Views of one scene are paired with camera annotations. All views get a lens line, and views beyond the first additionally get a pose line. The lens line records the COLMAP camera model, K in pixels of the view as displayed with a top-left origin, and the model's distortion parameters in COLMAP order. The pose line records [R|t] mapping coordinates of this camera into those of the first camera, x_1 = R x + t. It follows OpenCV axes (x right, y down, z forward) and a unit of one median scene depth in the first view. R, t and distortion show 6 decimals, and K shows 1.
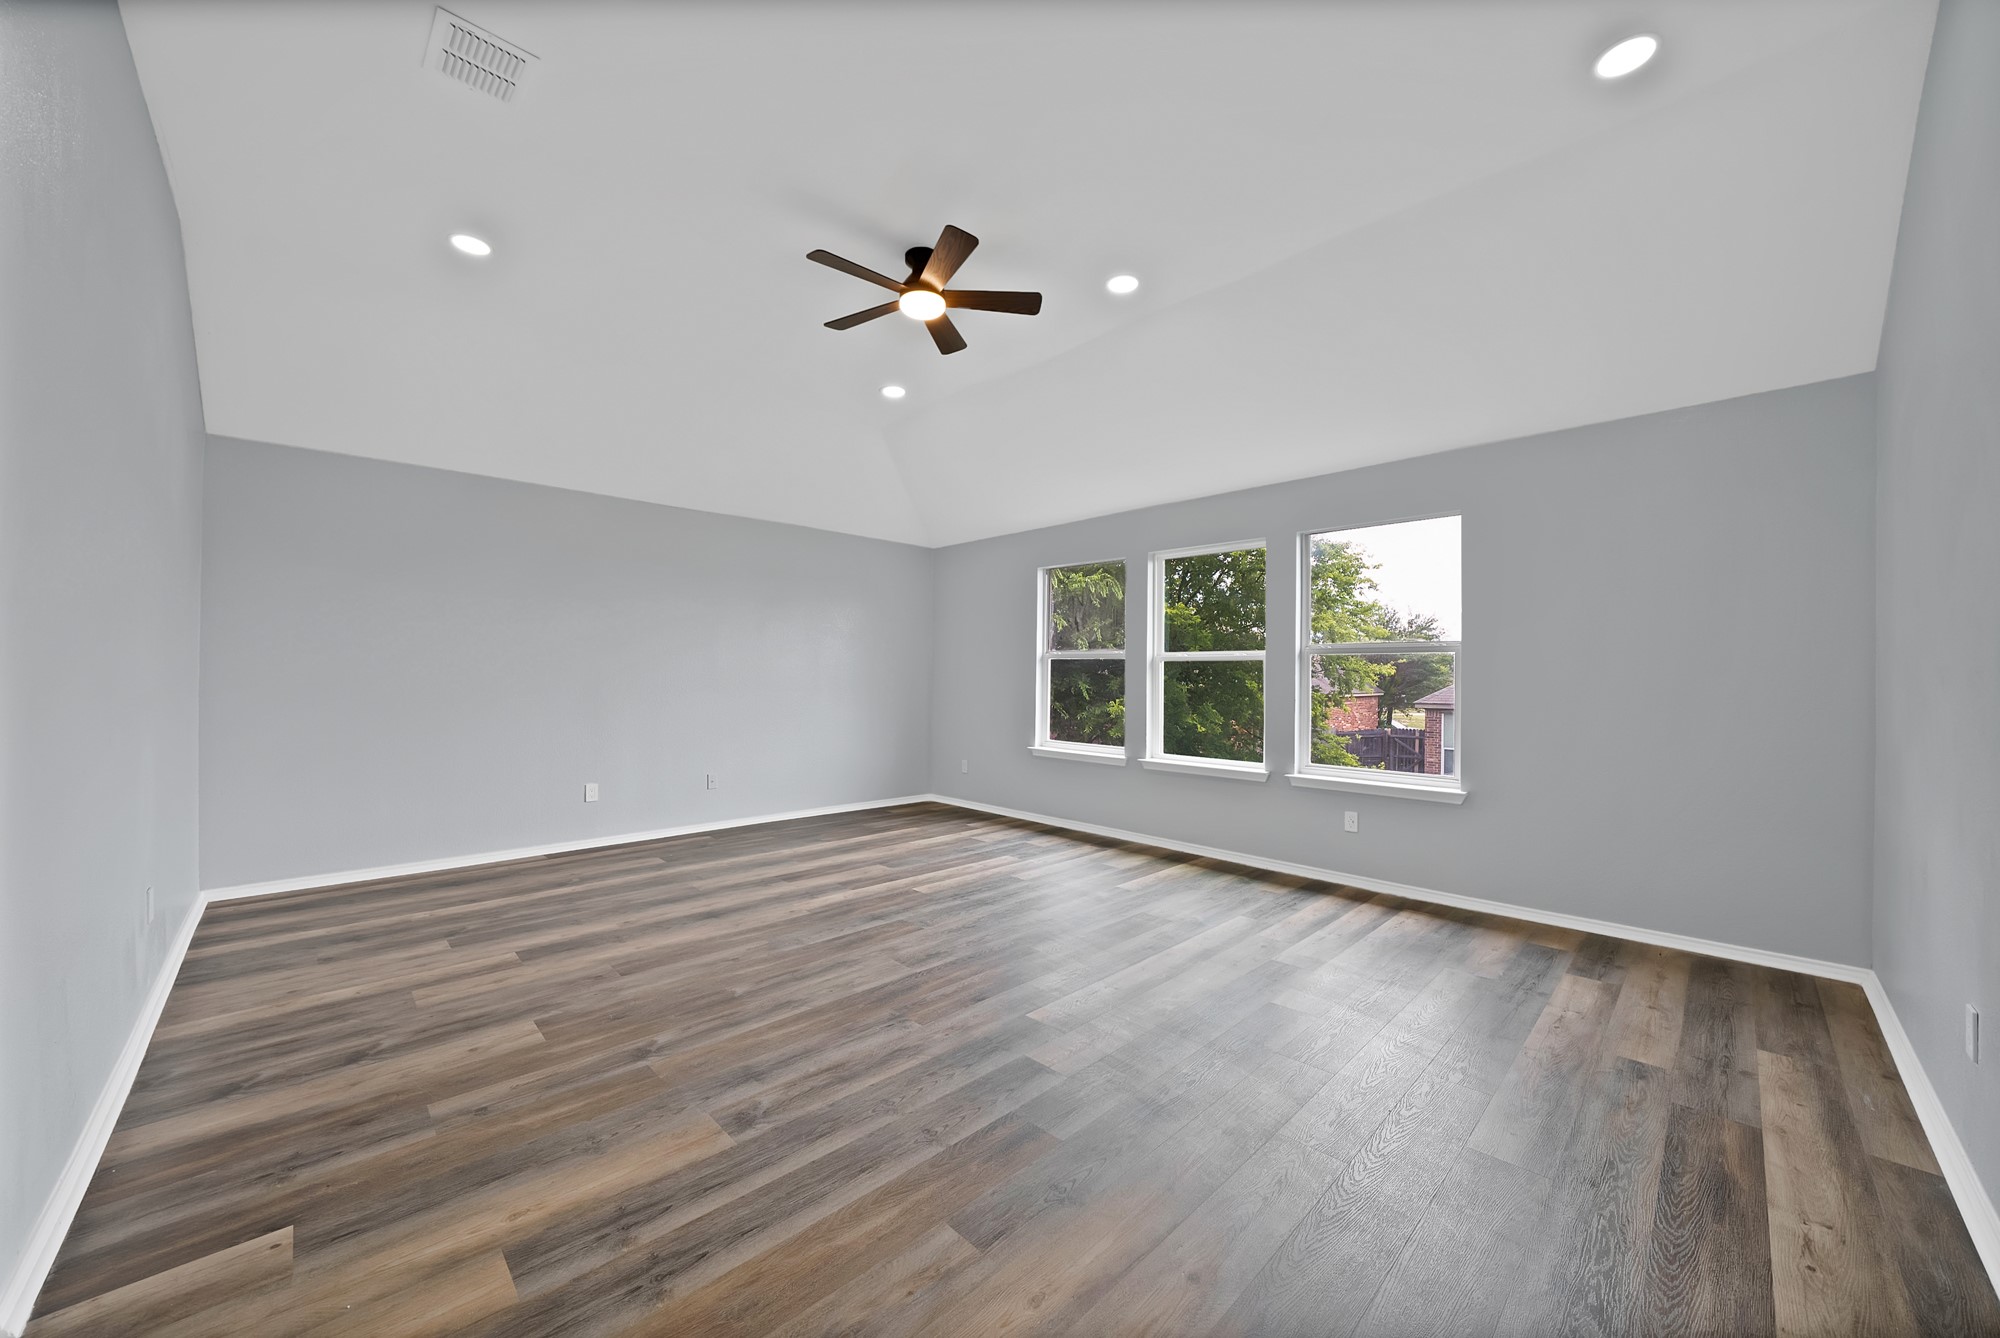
lens RADIAL K [[717.7, 0, 999.7], [0, 717.7, 679.7], [0, 0, 1]] dist [-0.013205, 0.000219]
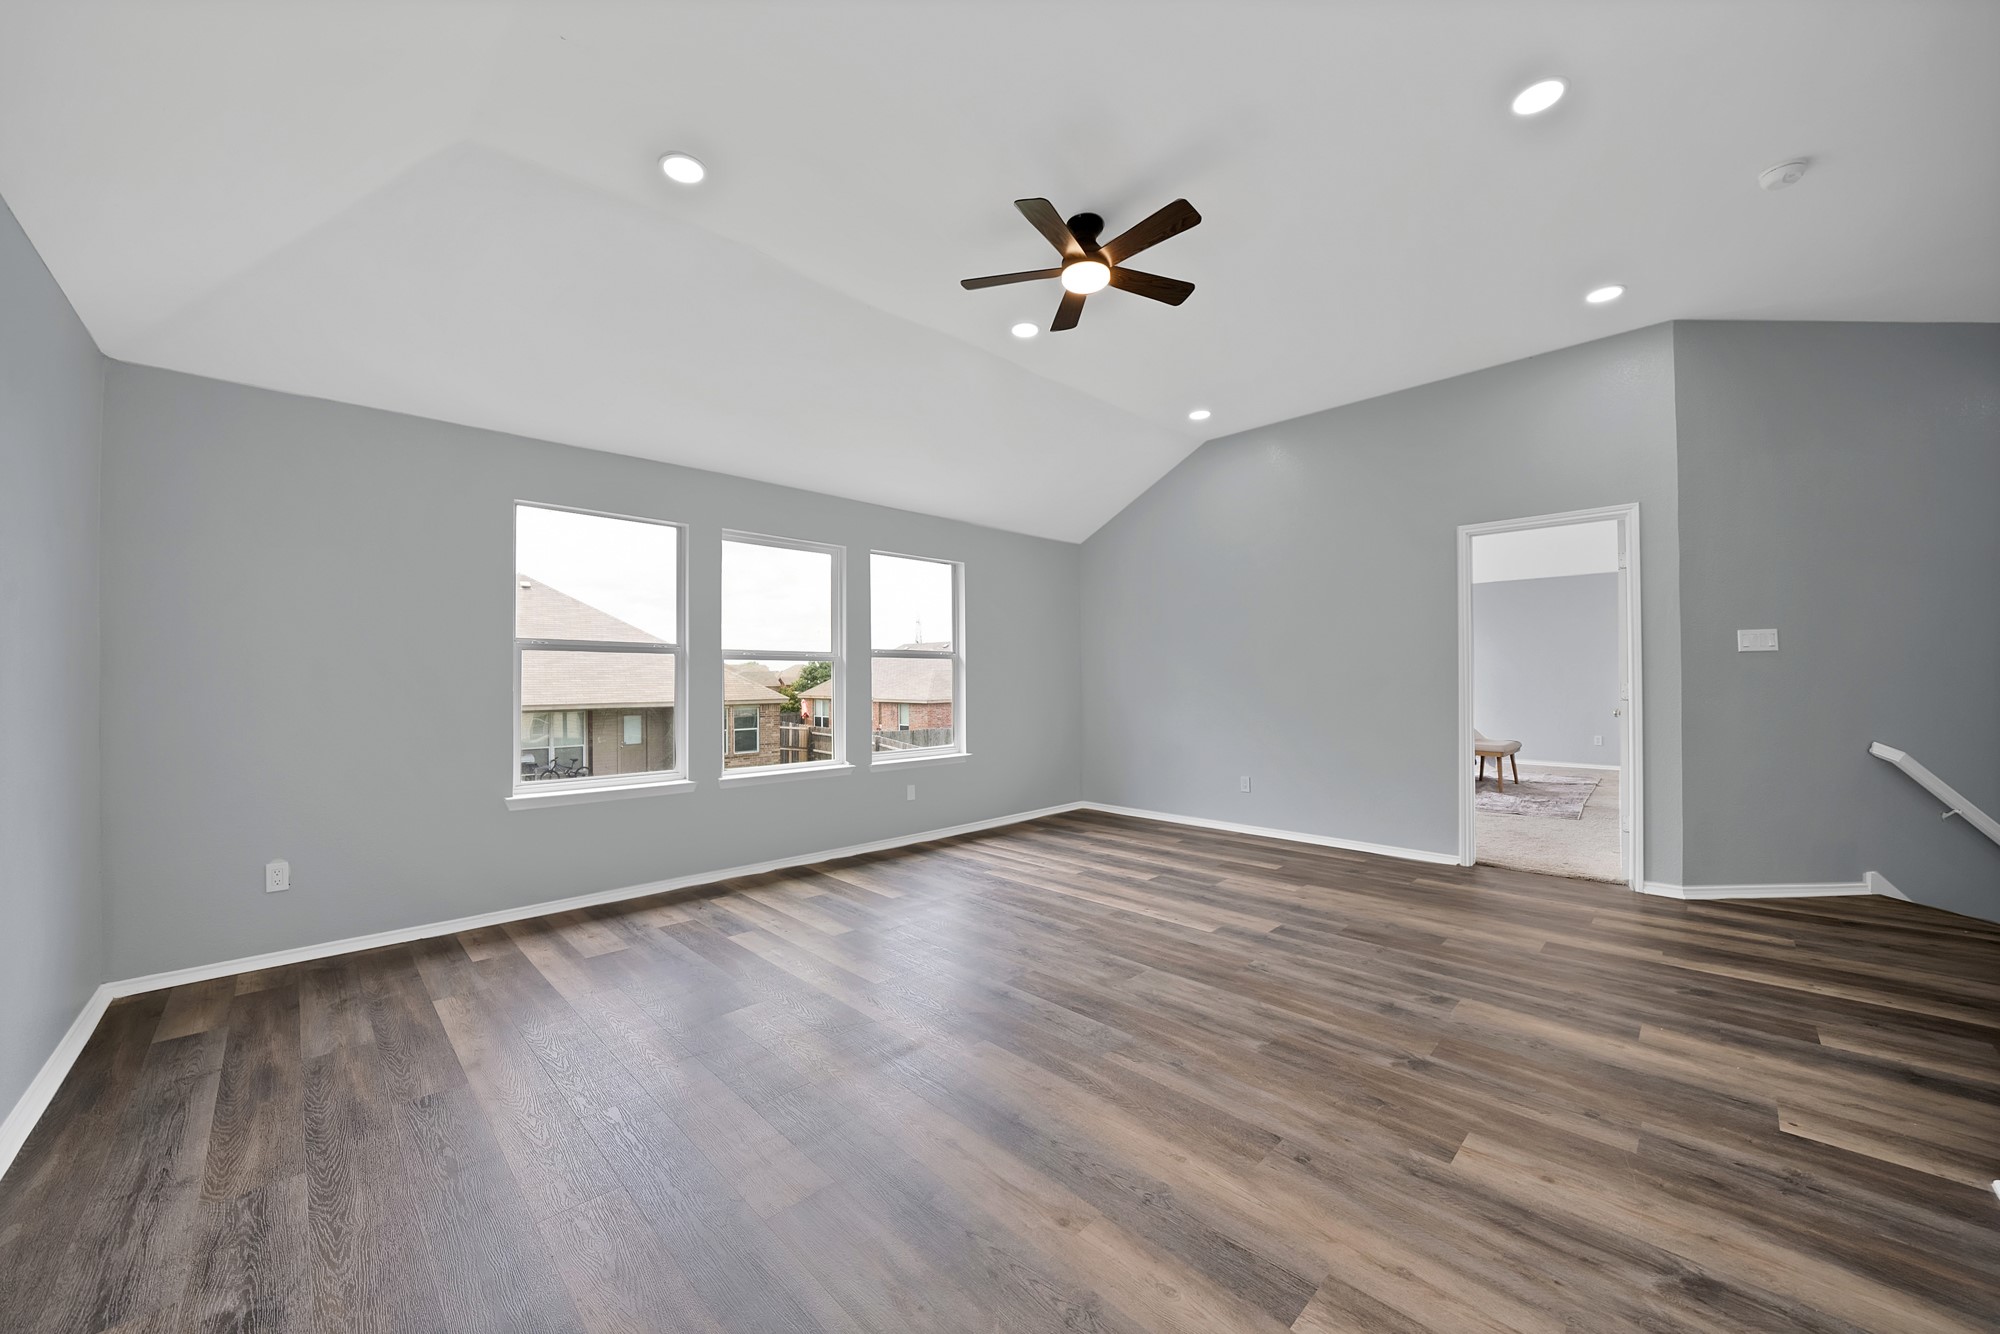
lens RADIAL K [[730.5, 0, 1027.6], [0, 730.5, 666.6], [0, 0, 1]] dist [-0.014540, 0.000099]
pose [[-0.025786, 0.011822, 0.999598, -1.379910], [0.006237, 0.999913, -0.011665, -0.007108], [-0.999648, 0.005933, -0.025858, 1.449467]]
